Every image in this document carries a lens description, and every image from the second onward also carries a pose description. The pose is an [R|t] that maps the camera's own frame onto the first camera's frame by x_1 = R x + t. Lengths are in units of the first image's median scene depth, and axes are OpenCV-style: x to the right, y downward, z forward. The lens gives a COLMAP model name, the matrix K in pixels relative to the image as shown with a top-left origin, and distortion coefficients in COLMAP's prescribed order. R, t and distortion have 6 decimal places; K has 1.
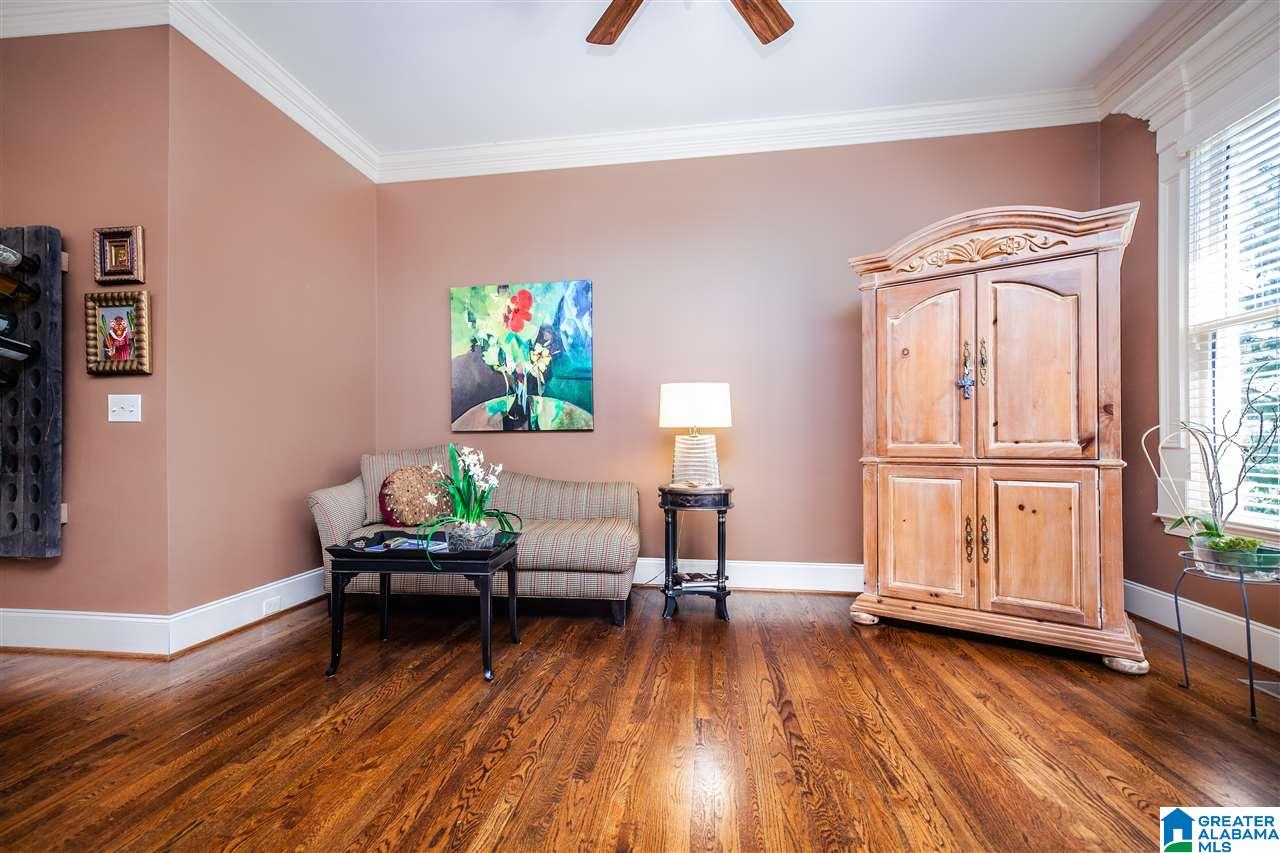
lens RADIAL K [[593.7, 0, 637.8], [0, 593.7, 433.9], [0, 0, 1]] dist [-0.016217, 0.003633]
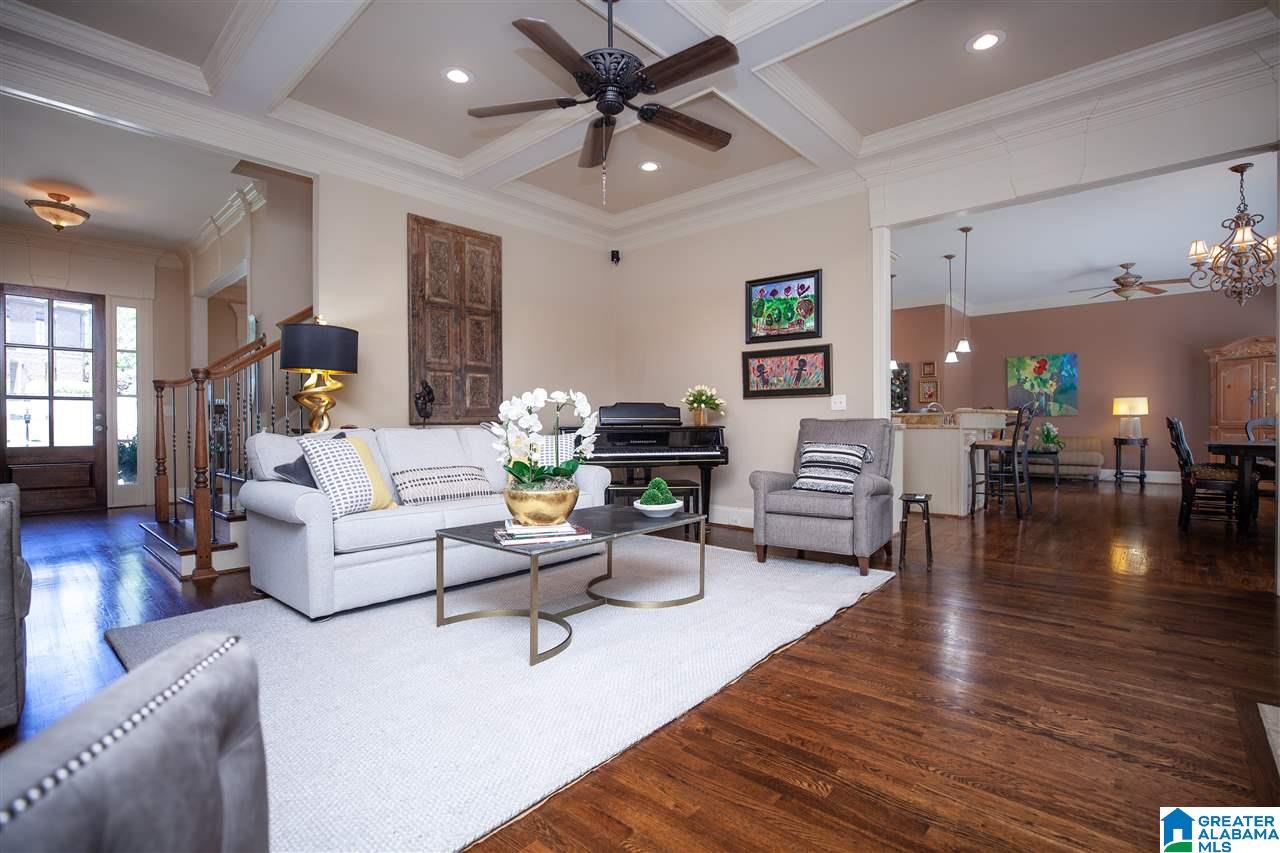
lens RADIAL K [[593.7, 0, 647.2], [0, 593.7, 428.0], [0, 0, 1]] dist [-0.016217, 0.003633]
pose [[0.820478, 0.004799, -0.571658, -0.141696], [0.006234, 0.999830, 0.017341, -0.008234], [0.571645, -0.017792, 0.820308, -1.961240]]
